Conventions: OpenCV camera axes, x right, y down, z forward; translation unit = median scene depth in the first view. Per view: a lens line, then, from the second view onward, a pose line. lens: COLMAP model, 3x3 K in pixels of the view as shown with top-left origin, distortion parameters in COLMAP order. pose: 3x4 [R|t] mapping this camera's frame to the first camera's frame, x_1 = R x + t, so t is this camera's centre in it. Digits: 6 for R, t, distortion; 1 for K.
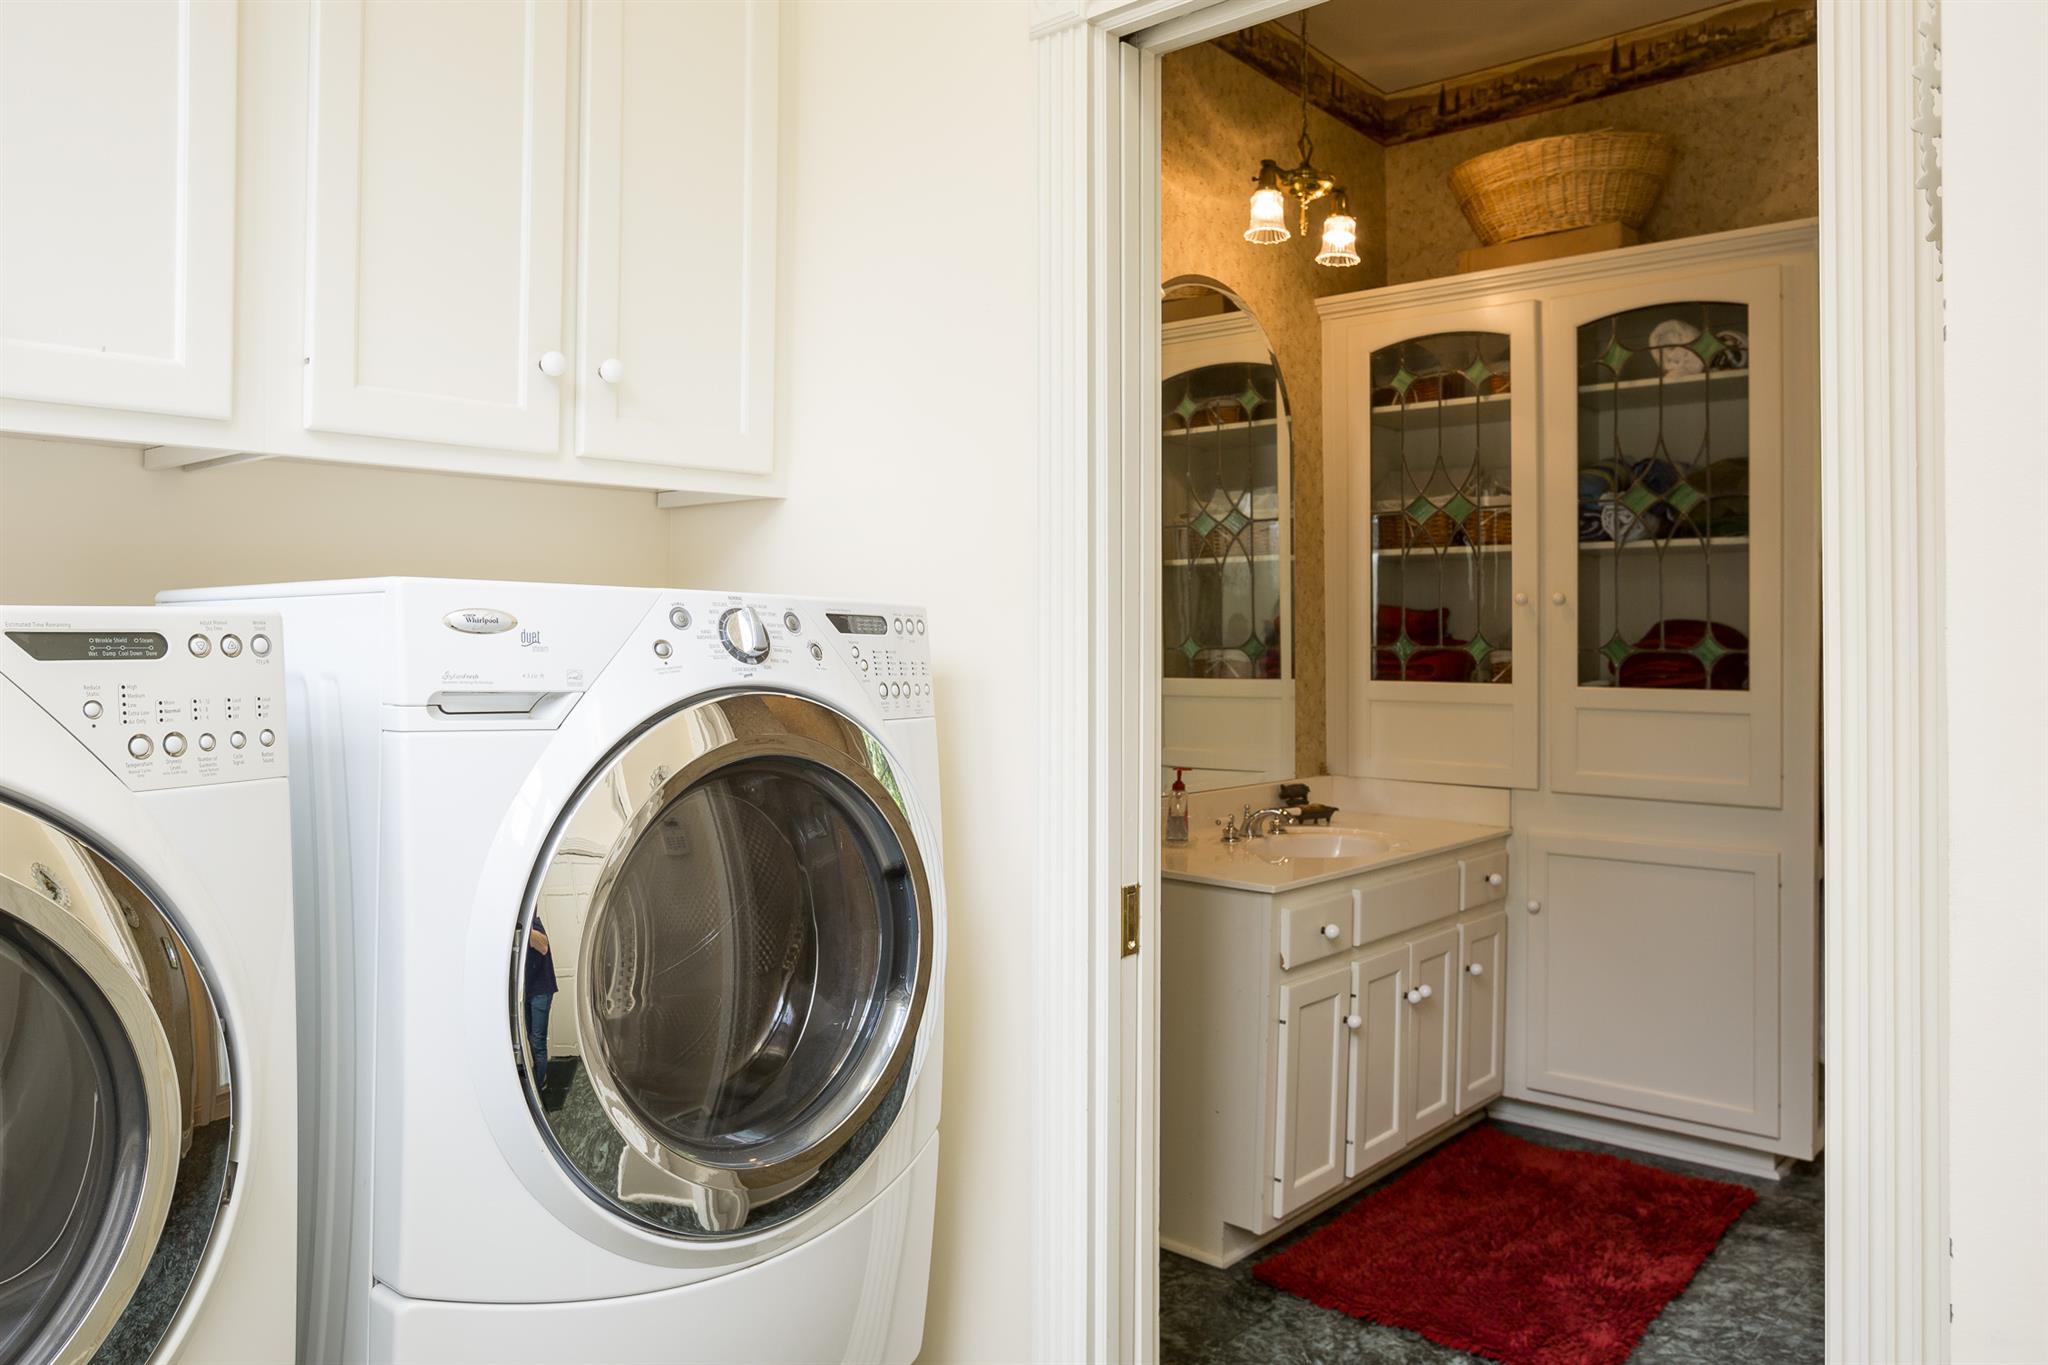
lens RADIAL K [[1456.4, 0, 1024.5], [0, 1456.4, 620.8], [0, 0, 1]] dist [-0.072597, 0.086070]
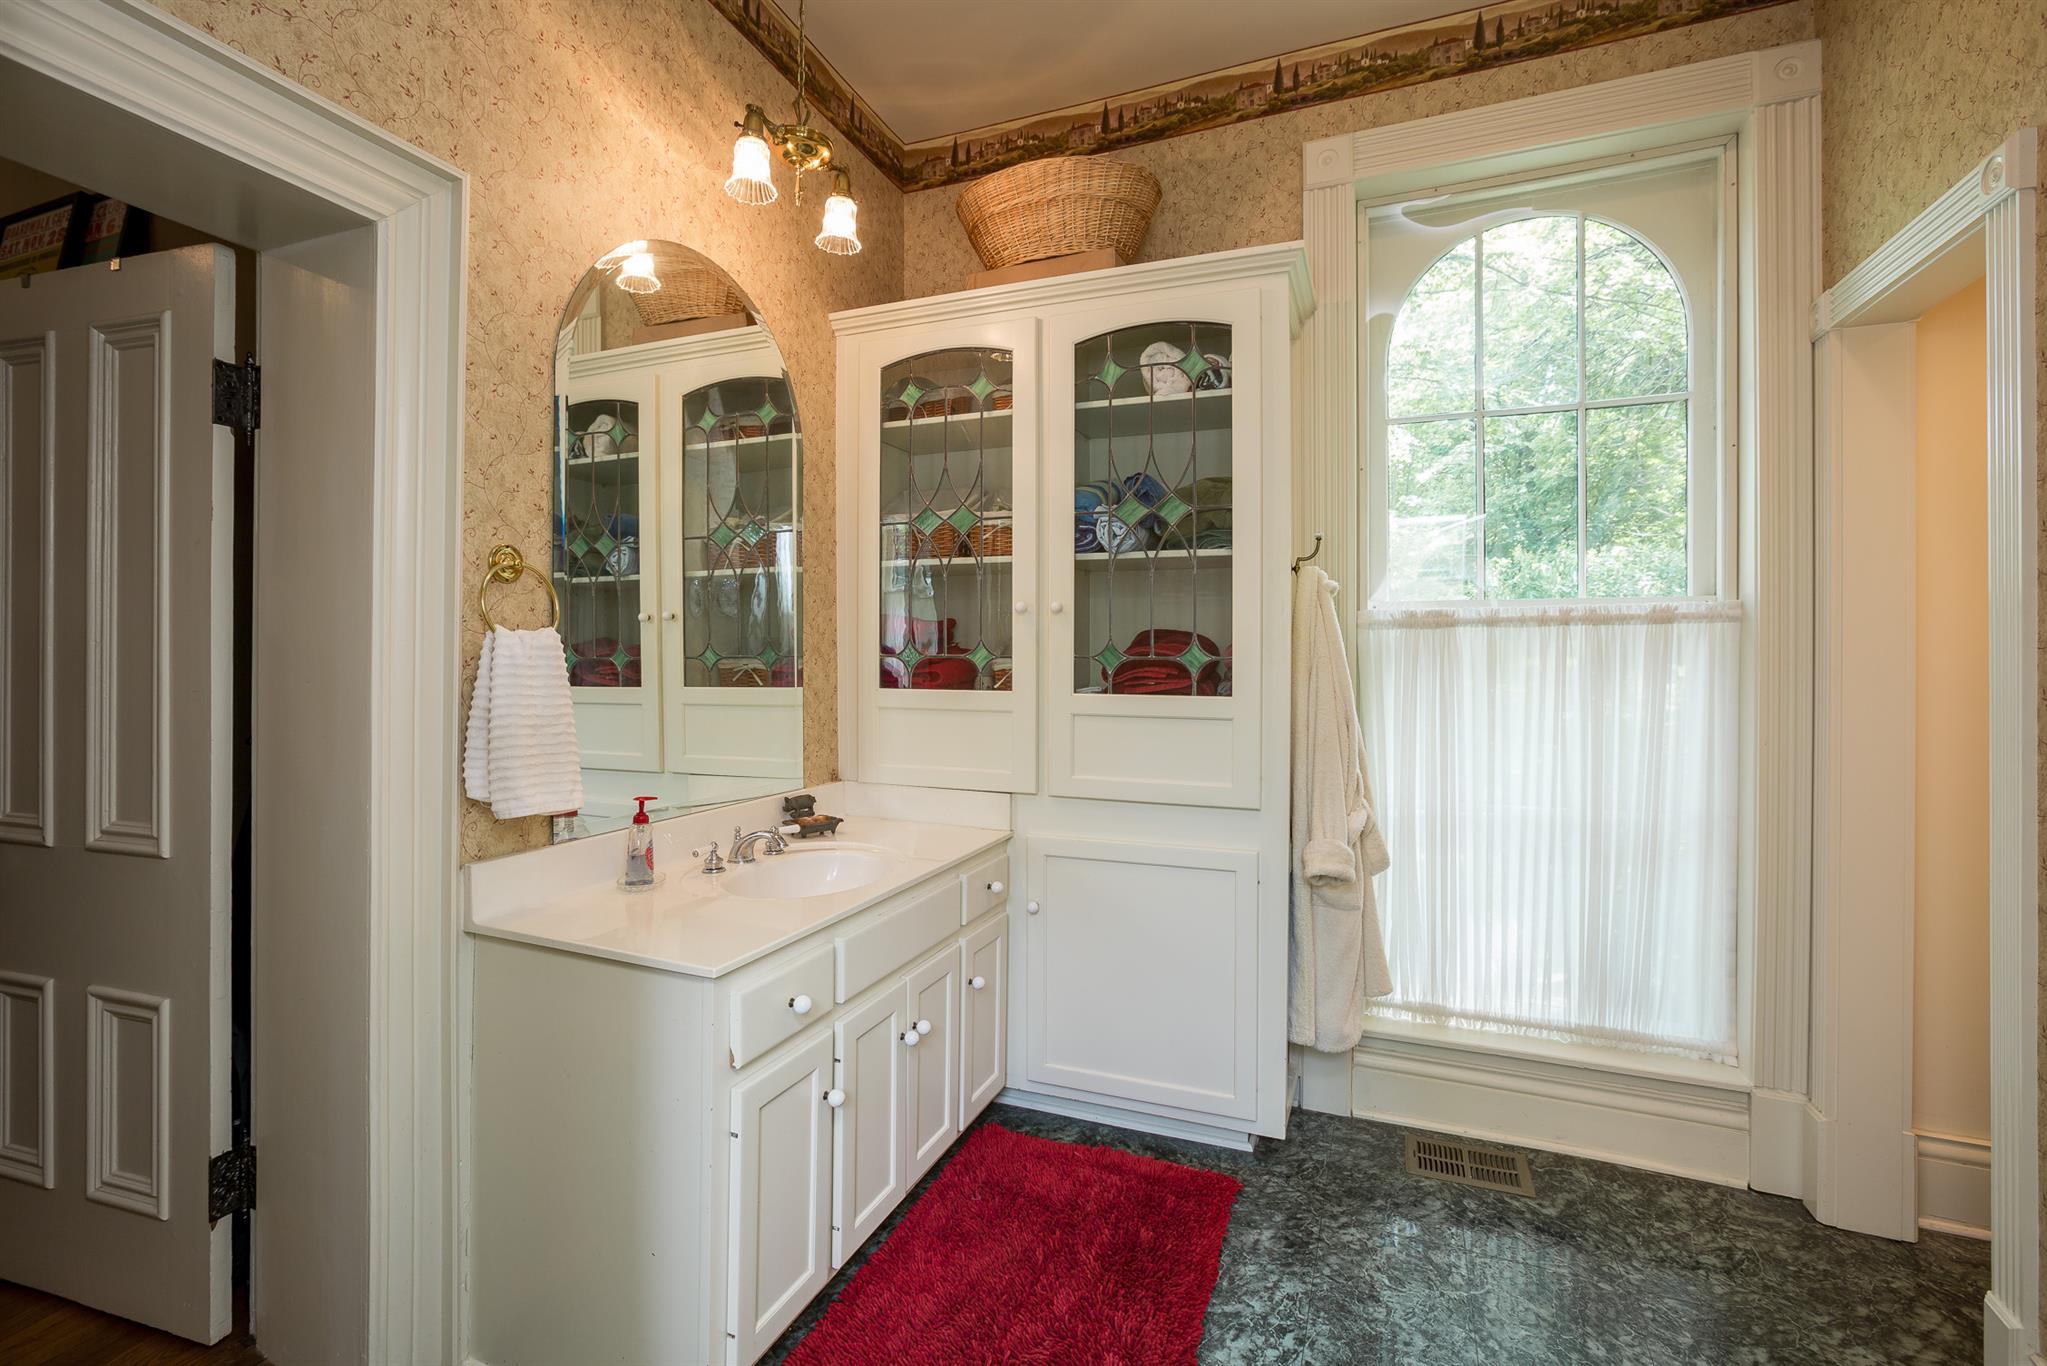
lens RADIAL K [[879.9, 0, 1026.3], [0, 879.9, 647.5], [0, 0, 1]] dist [-0.052448, -0.000028]
pose [[0.941886, -0.000137, 0.335933, 0.140518], [-0.002197, 0.999976, 0.006568, 0.008970], [-0.335926, -0.006924, 0.941863, 0.420262]]
